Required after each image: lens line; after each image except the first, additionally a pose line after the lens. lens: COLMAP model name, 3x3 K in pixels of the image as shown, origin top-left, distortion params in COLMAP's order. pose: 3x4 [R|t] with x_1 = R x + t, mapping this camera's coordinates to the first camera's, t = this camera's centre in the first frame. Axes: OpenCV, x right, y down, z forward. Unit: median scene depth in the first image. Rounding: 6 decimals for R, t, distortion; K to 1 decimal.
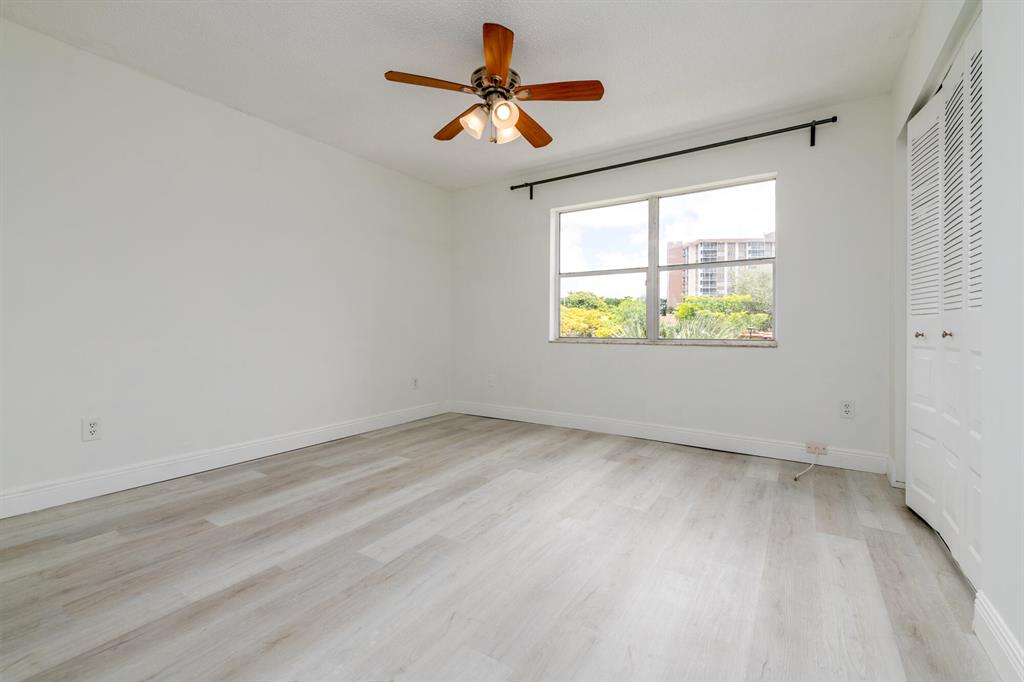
lens RADIAL K [[458.4, 0, 510.8], [0, 458.4, 338.7], [0, 0, 1]] dist [0.013815, -0.000504]
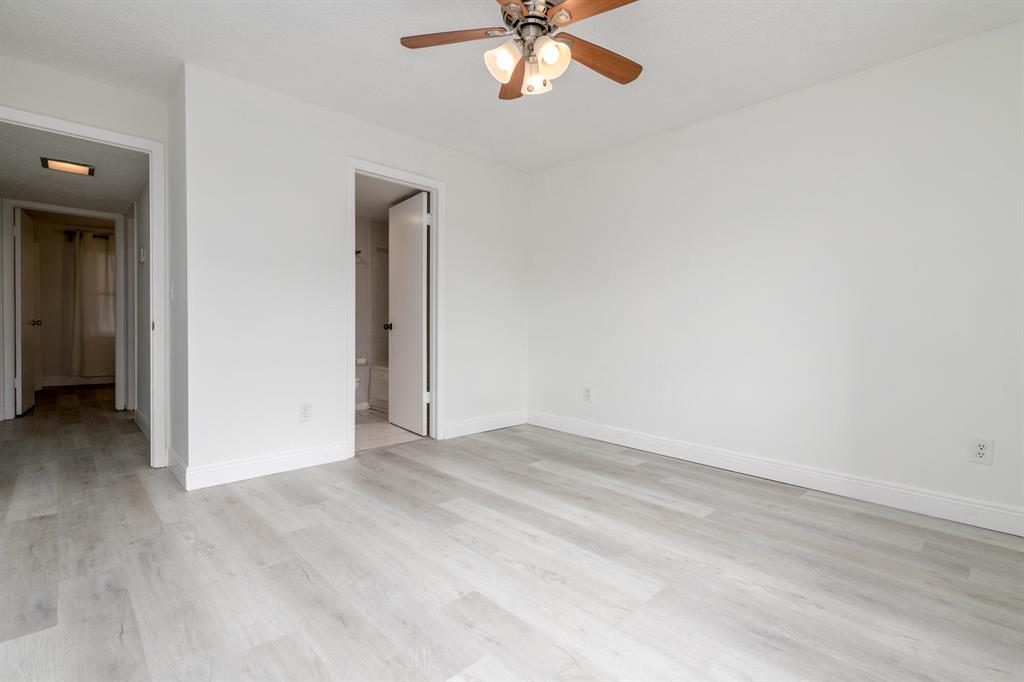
lens RADIAL K [[467.3, 0, 512.5], [0, 467.3, 326.7], [0, 0, 1]] dist [-0.000355, 0.000062]
pose [[-0.225793, -0.004487, -0.974165, 0.707294], [-0.048797, 0.998786, 0.006709, -0.036281], [0.972952, 0.049052, -0.225738, 1.051699]]
